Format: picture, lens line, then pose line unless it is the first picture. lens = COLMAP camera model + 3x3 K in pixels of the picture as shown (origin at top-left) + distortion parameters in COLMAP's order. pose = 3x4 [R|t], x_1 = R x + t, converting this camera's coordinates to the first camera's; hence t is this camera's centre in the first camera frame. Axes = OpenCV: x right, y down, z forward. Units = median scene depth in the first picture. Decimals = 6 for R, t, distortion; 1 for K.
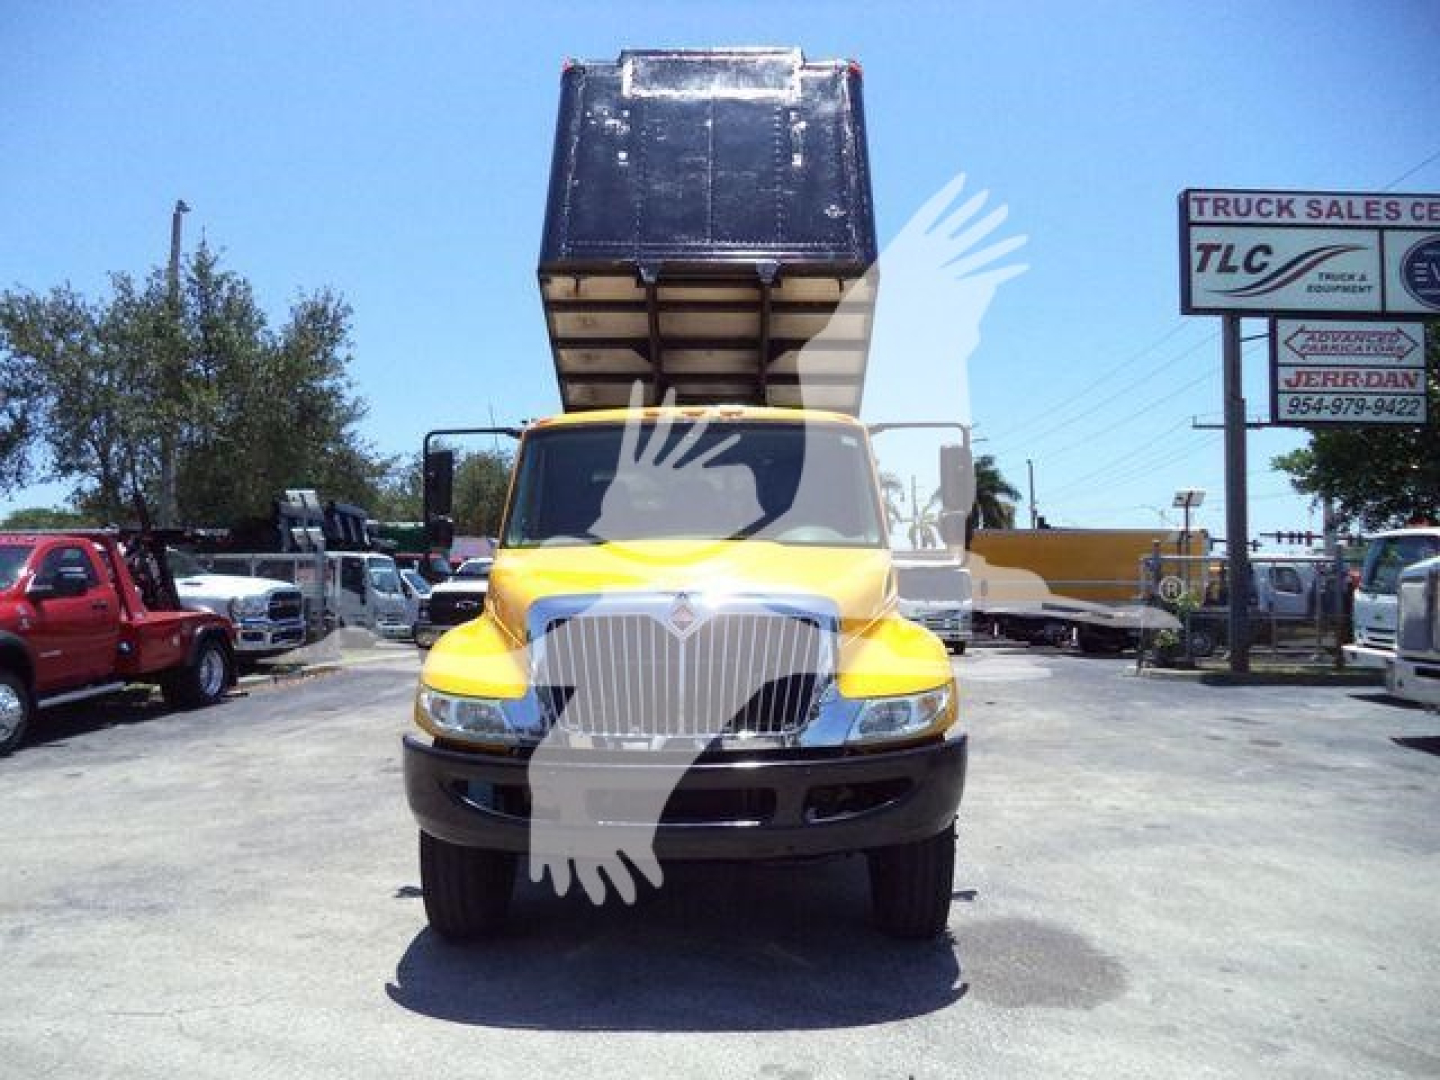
lens RADIAL K [[1139.4, 0, 720.0], [0, 1139.4, 540.0], [0, 0, 1]] dist [-0.010330, -0.004299]
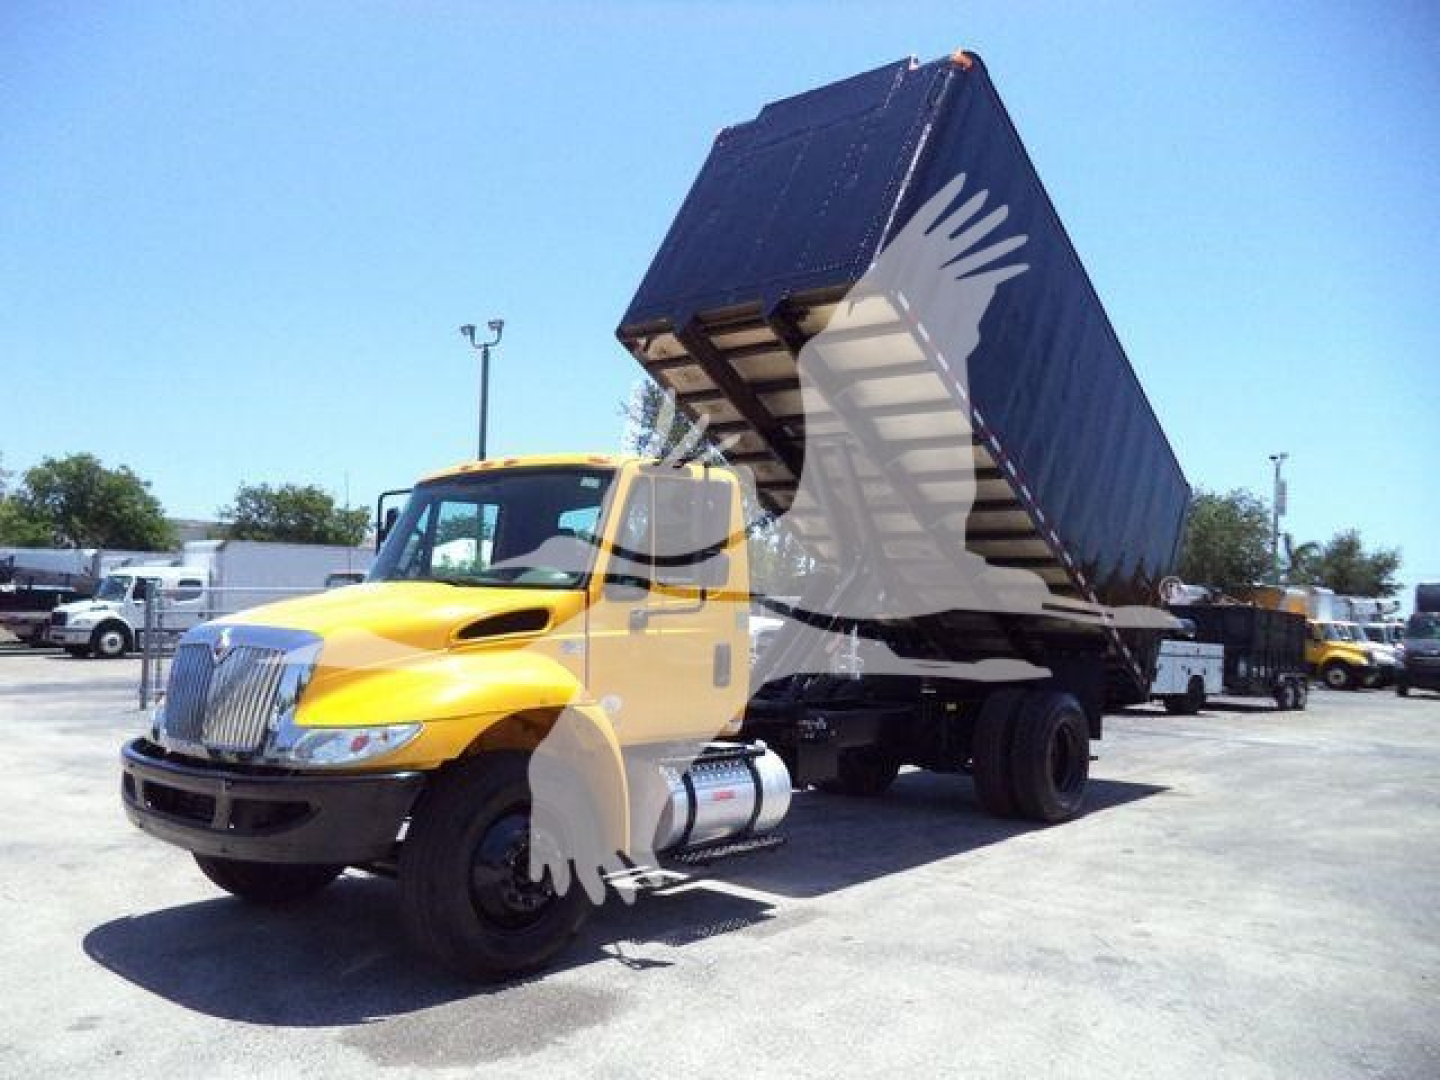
lens RADIAL K [[1138.3, 0, 719.4], [0, 1138.3, 530.8], [0, 0, 1]] dist [-0.006746, -0.014512]
pose [[0.769190, -0.030759, -0.638280, 0.642286], [-0.000208, 0.998829, -0.048384, 0.003994], [0.639021, 0.037349, 0.768282, 0.234347]]
